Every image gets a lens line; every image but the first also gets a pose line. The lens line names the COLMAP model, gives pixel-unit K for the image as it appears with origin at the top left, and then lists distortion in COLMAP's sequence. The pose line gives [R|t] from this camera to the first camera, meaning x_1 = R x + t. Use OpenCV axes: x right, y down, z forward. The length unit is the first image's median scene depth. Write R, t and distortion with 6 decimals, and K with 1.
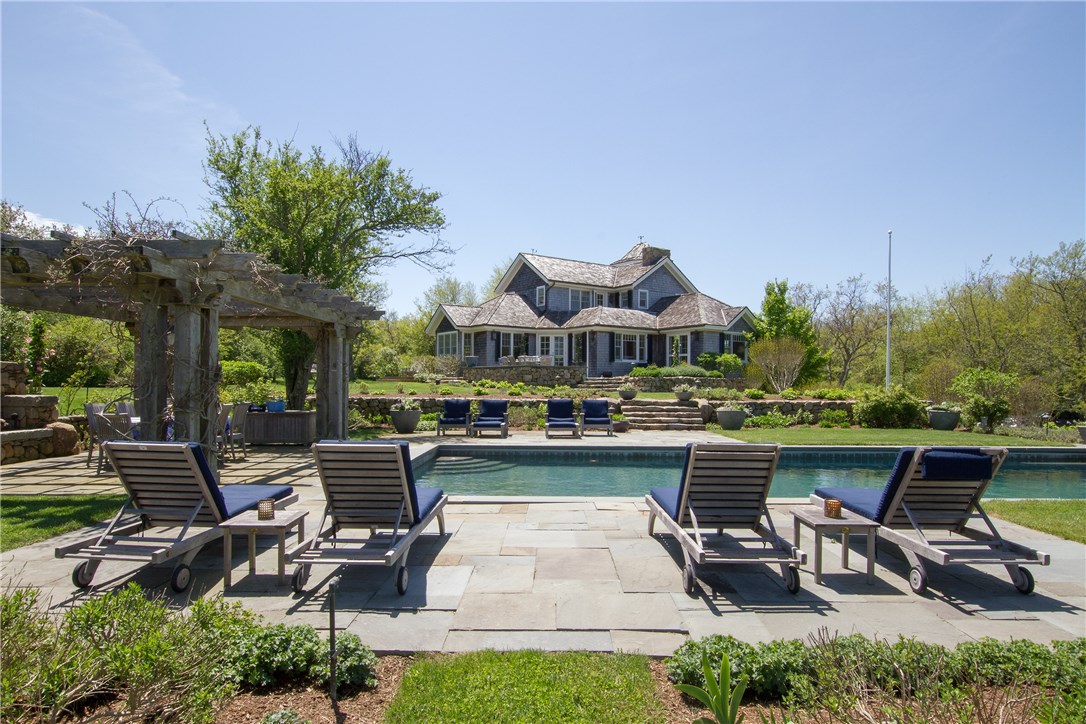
lens RADIAL K [[648.5, 0, 545.7], [0, 648.5, 369.2], [0, 0, 1]] dist [-0.001732, 0.004352]
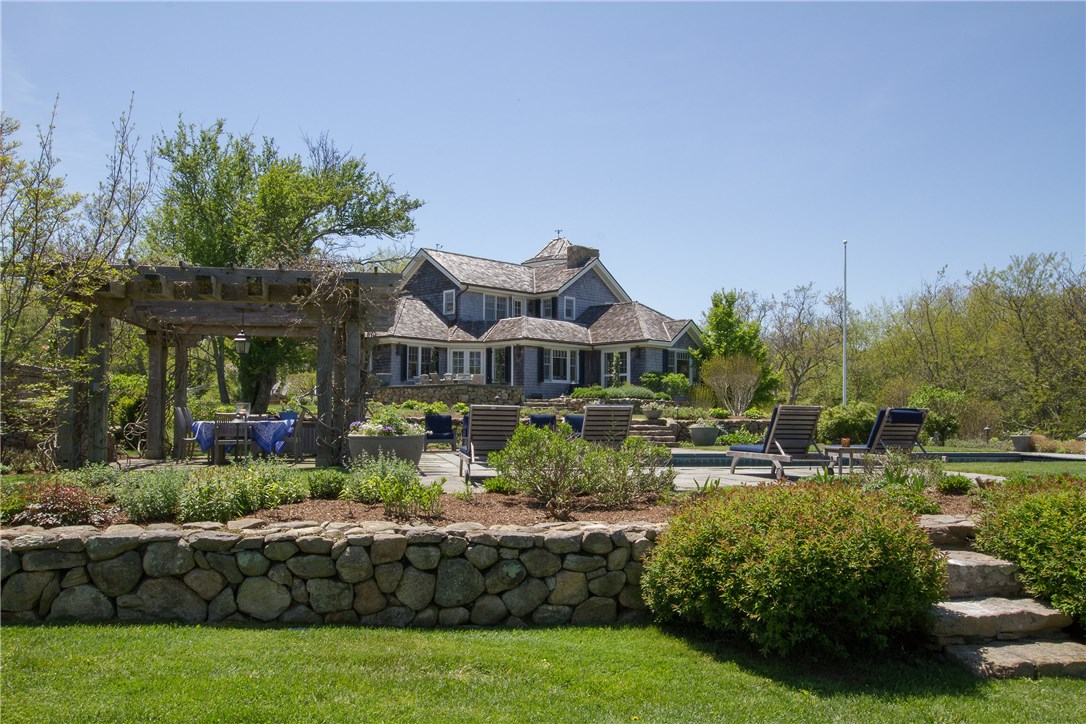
lens RADIAL K [[931.5, 0, 541.7], [0, 931.5, 359.5], [0, 0, 1]] dist [0.015303, 0.000798]
pose [[0.983218, 0.009746, 0.182172, -0.117732], [-0.001701, 0.999018, -0.044268, 0.012795], [-0.182425, 0.043215, 0.982270, -0.192722]]
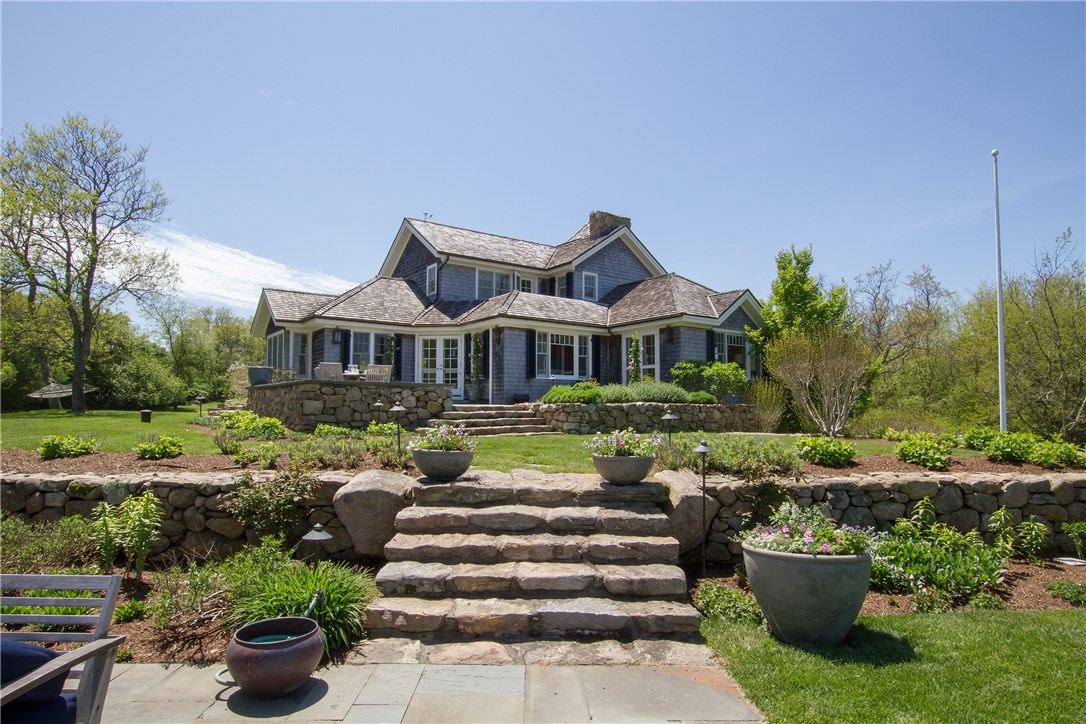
lens RADIAL K [[618.1, 0, 536.9], [0, 618.1, 367.7], [0, 0, 1]] dist [-0.023821, 0.008138]
pose [[0.999923, -0.004240, 0.011697, 0.100713], [0.004747, 0.999036, -0.043633, 0.004074], [-0.011500, 0.043685, 0.998979, 0.420300]]
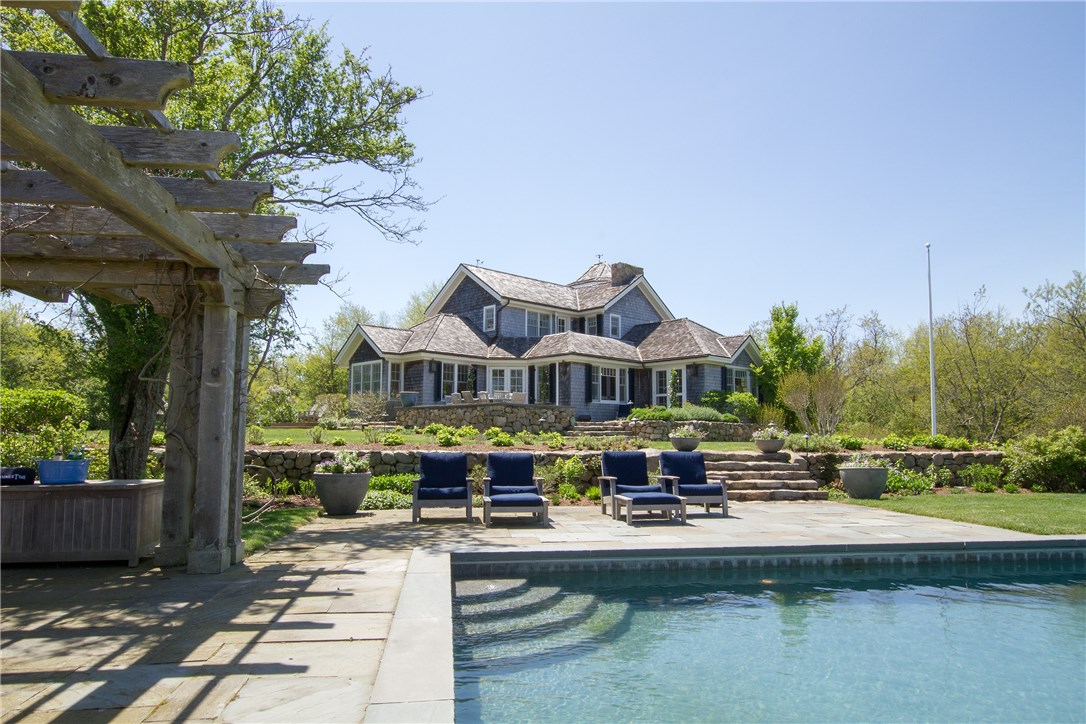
lens RADIAL K [[690.2, 0, 546.3], [0, 690.2, 364.0], [0, 0, 1]] dist [-0.005331, 0.007823]
pose [[0.988982, 0.013153, 0.147447, -0.067980], [-0.001183, 0.996715, -0.080978, 0.009366], [-0.148028, 0.079912, 0.985749, 0.199828]]
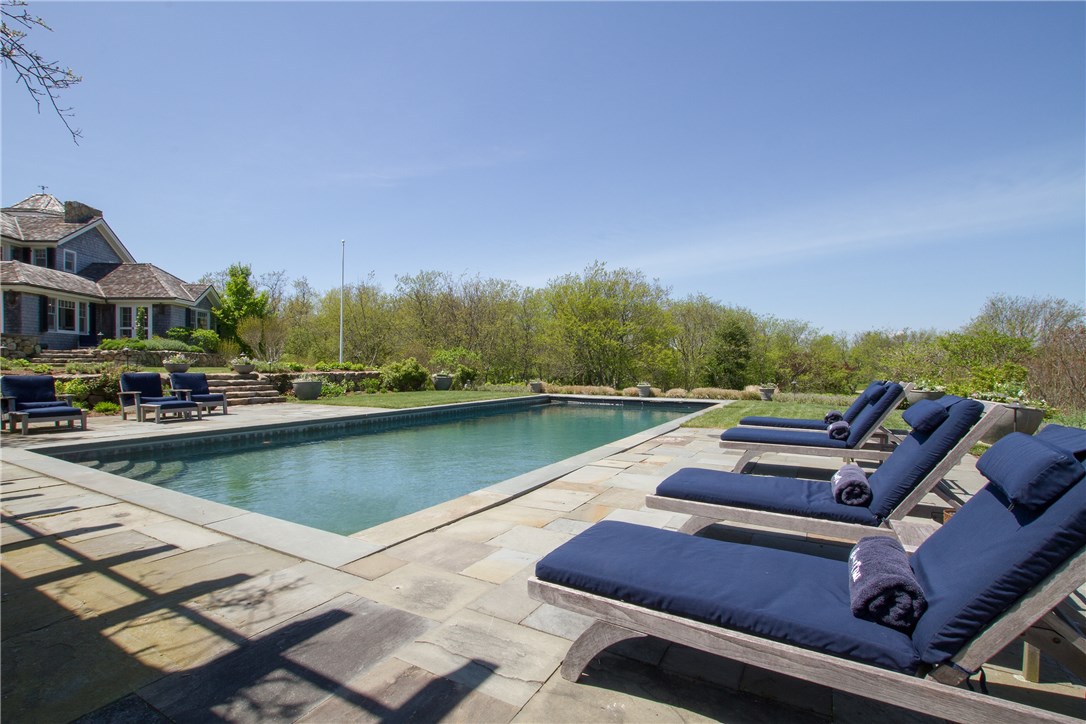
lens RADIAL K [[505.5, 0, 543.8], [0, 505.5, 370.4], [0, 0, 1]] dist [-0.022472, 0.000428]
pose [[0.493593, -0.014012, 0.869580, -0.128643], [-0.018942, 0.999460, 0.026857, 0.008706], [-0.869487, -0.029728, 0.493061, 0.142385]]
